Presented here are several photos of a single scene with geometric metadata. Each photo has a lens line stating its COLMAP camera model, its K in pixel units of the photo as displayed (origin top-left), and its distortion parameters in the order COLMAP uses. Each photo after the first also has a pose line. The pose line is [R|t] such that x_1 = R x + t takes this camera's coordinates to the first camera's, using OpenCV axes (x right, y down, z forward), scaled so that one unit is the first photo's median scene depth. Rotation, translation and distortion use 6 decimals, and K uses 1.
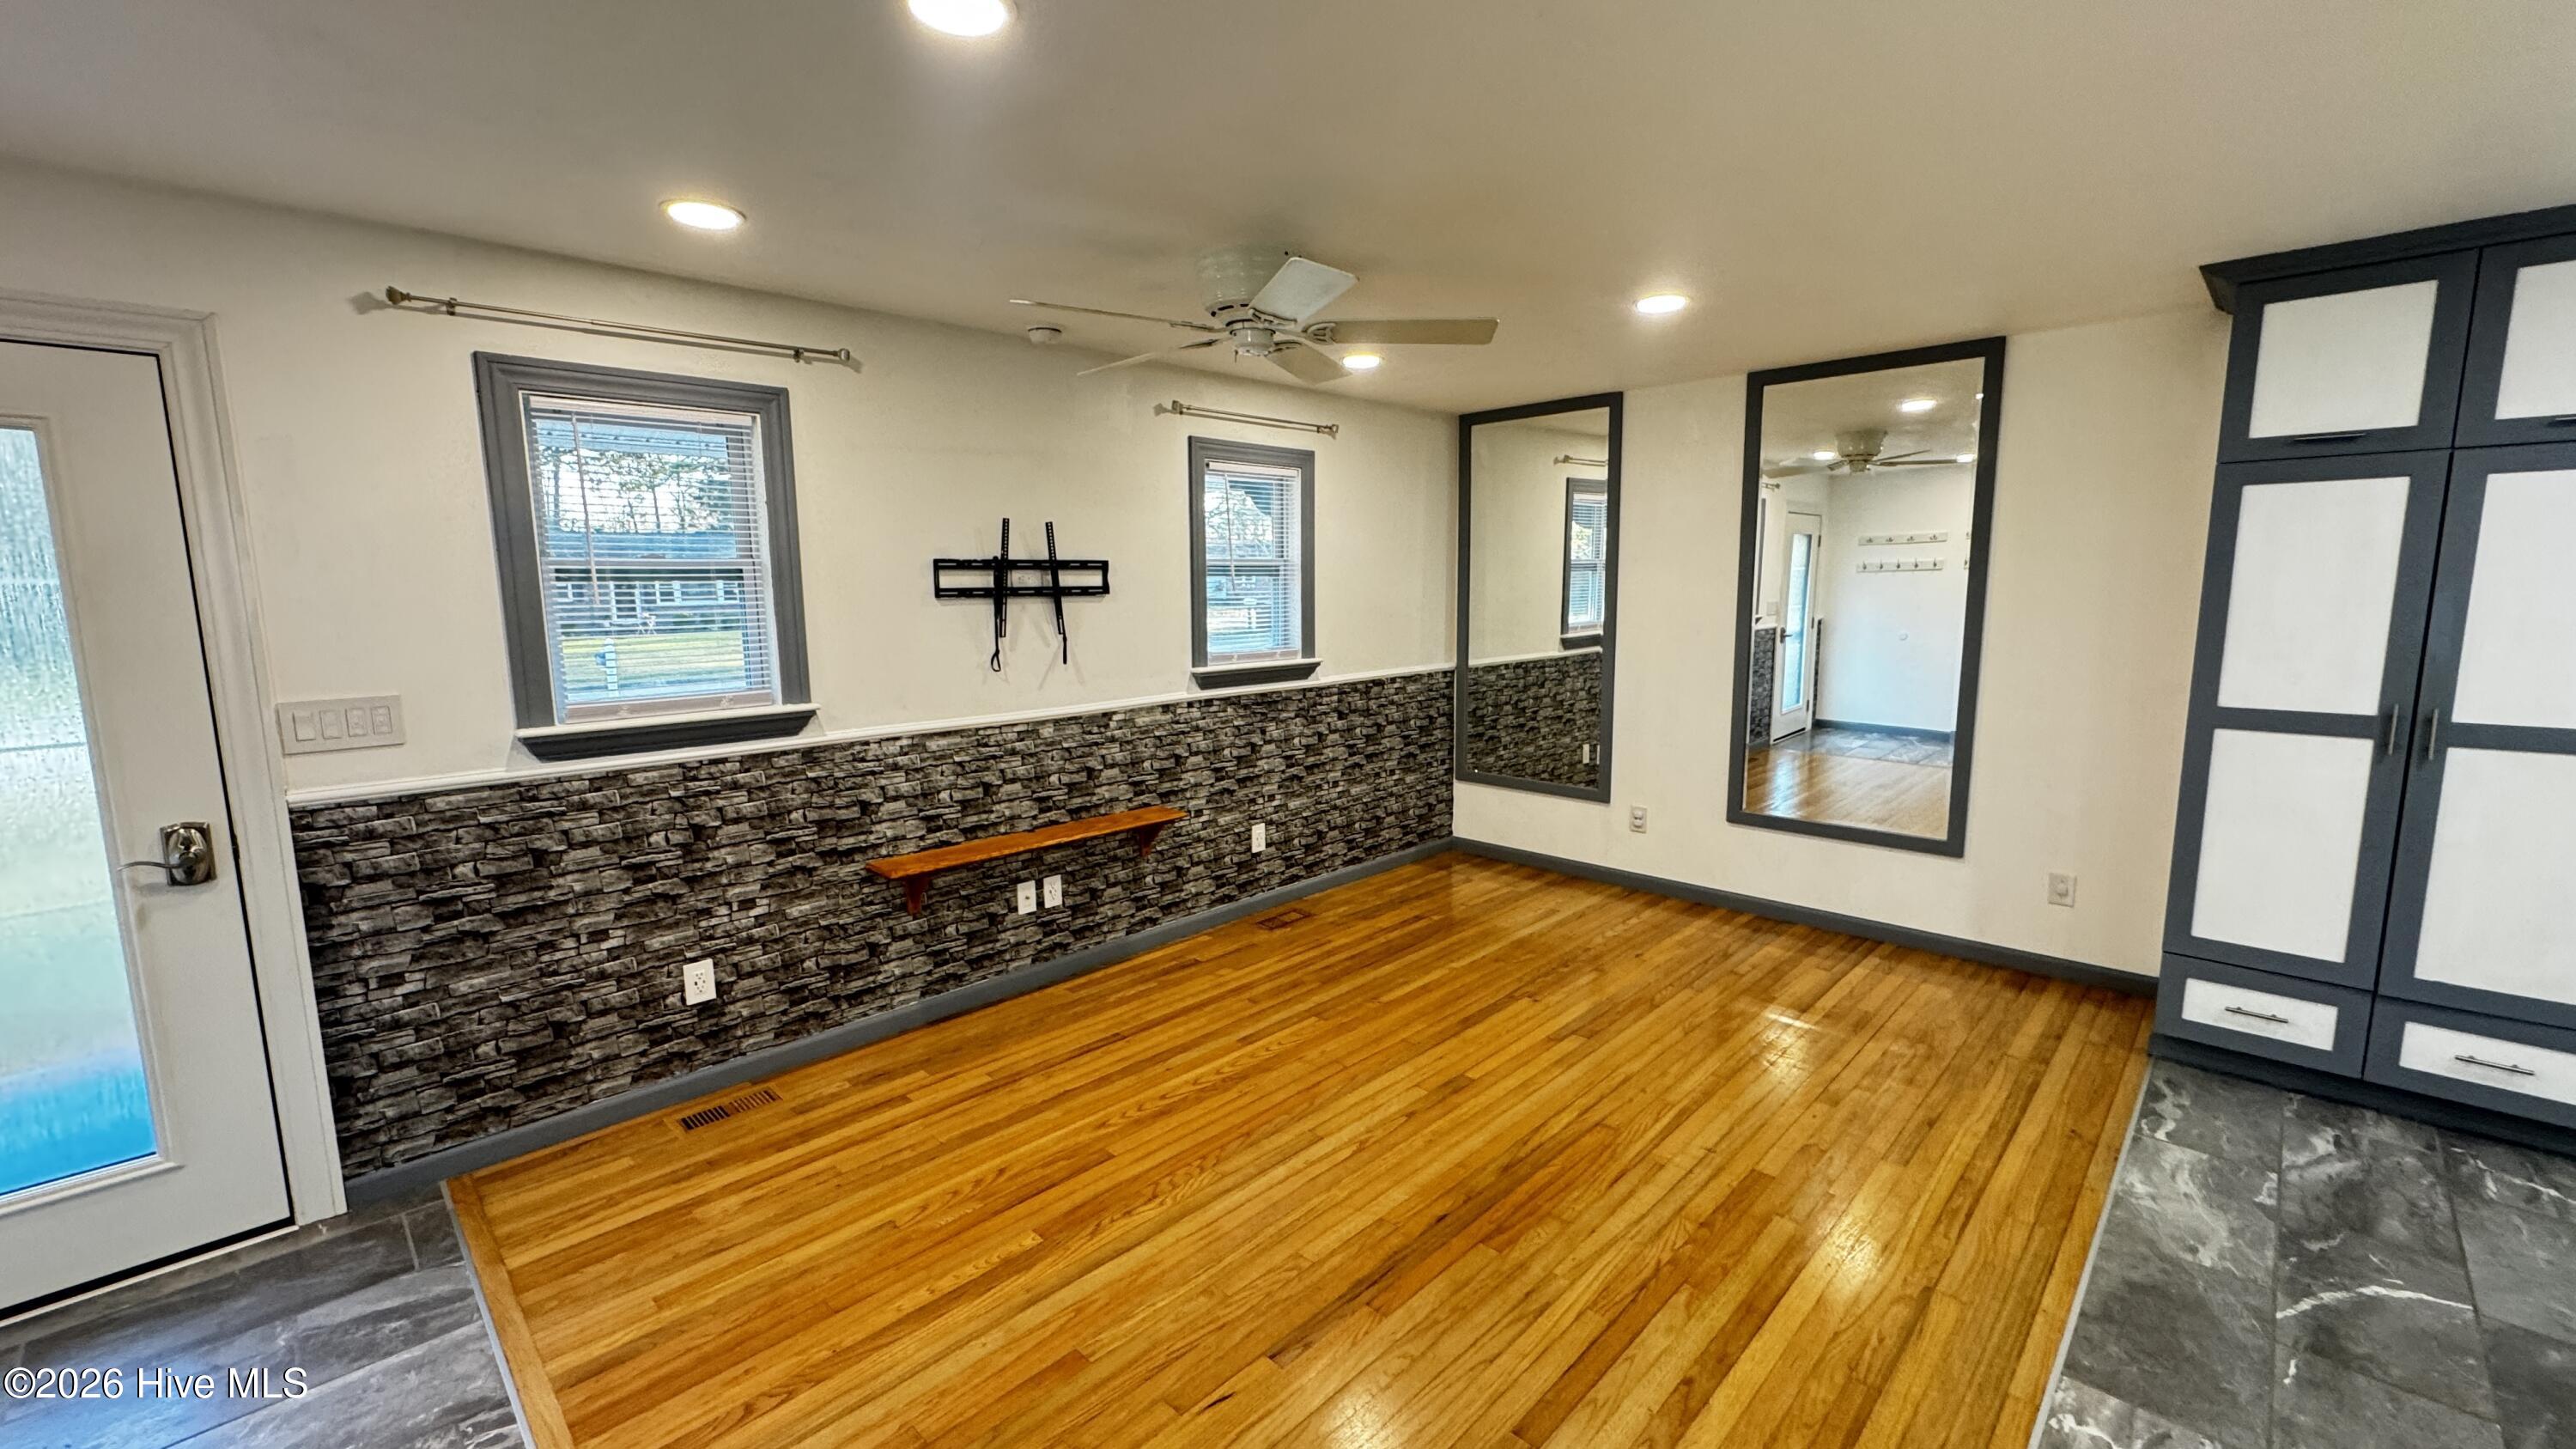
lens RADIAL K [[1012.5, 0, 1285.8], [0, 1012.5, 728.5], [0, 0, 1]] dist [-0.003898, -0.000354]
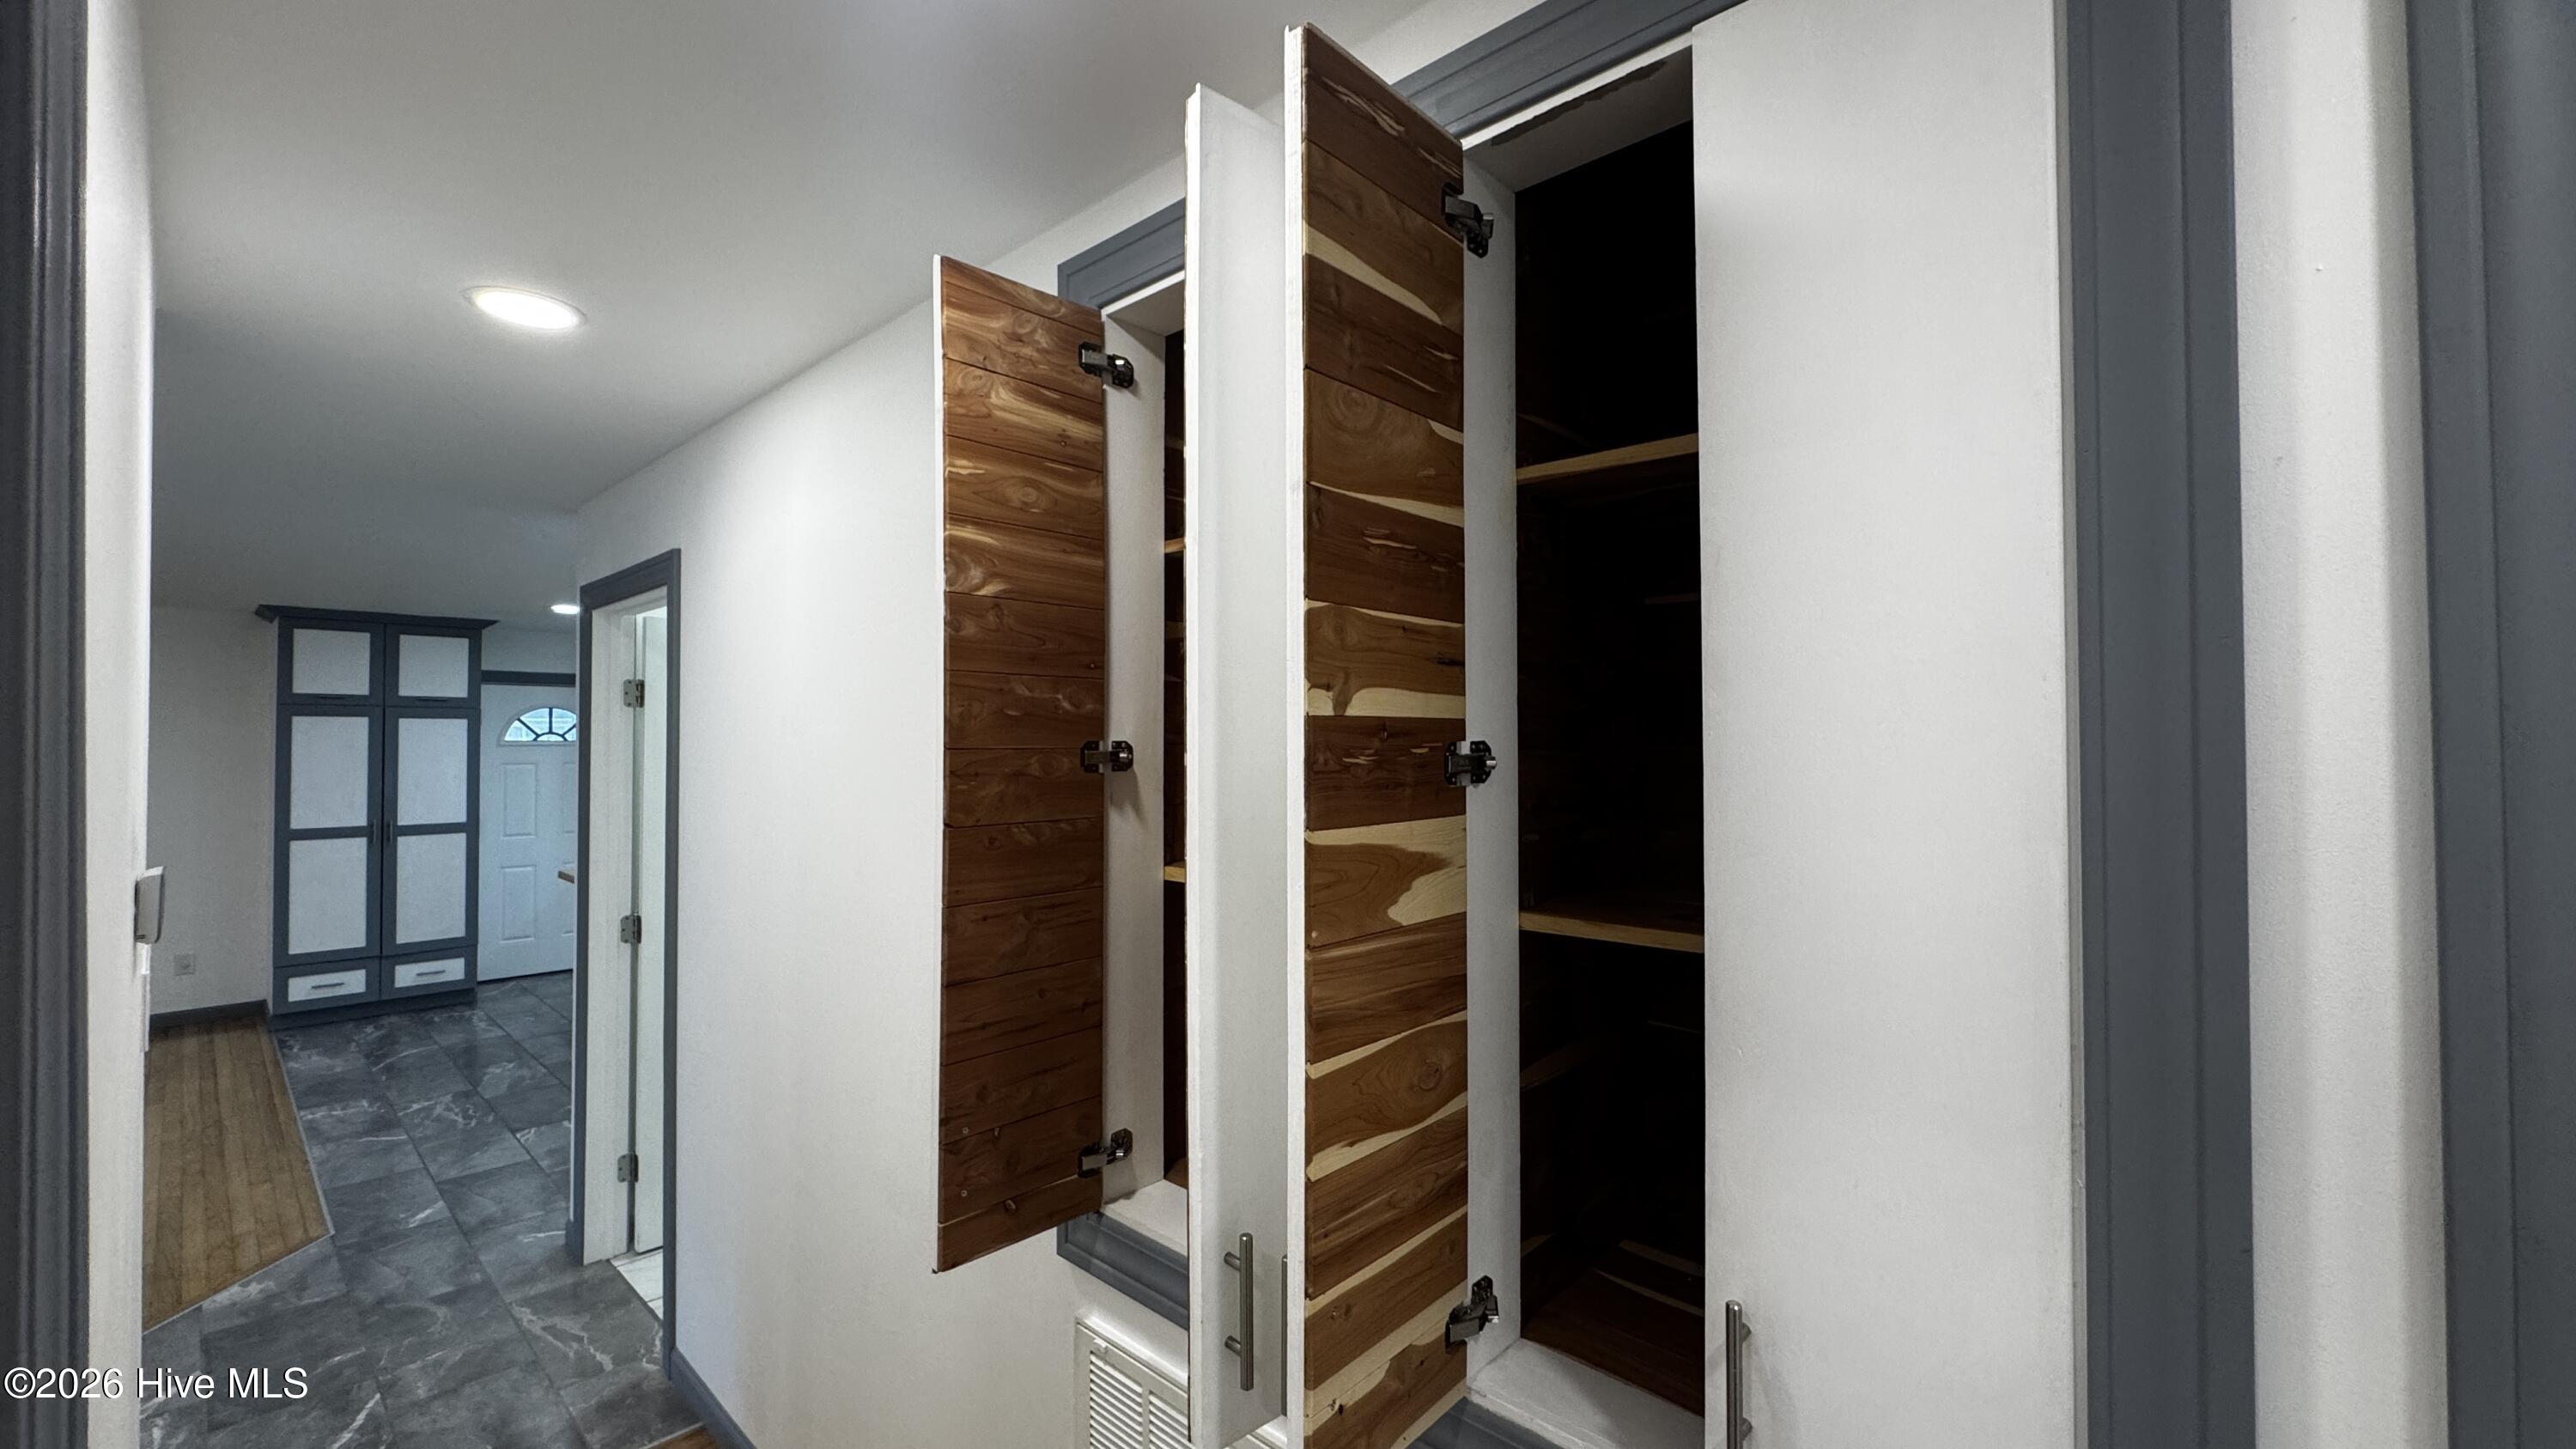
lens RADIAL K [[1012.5, 0, 1282.2], [0, 1012.5, 718.1], [0, 0, 1]] dist [-0.003898, -0.000354]
pose [[-0.033859, 0.017363, 0.999276, -1.110975], [0.129087, 0.991550, -0.012855, 0.038207], [-0.991055, 0.128558, -0.035814, -0.867118]]
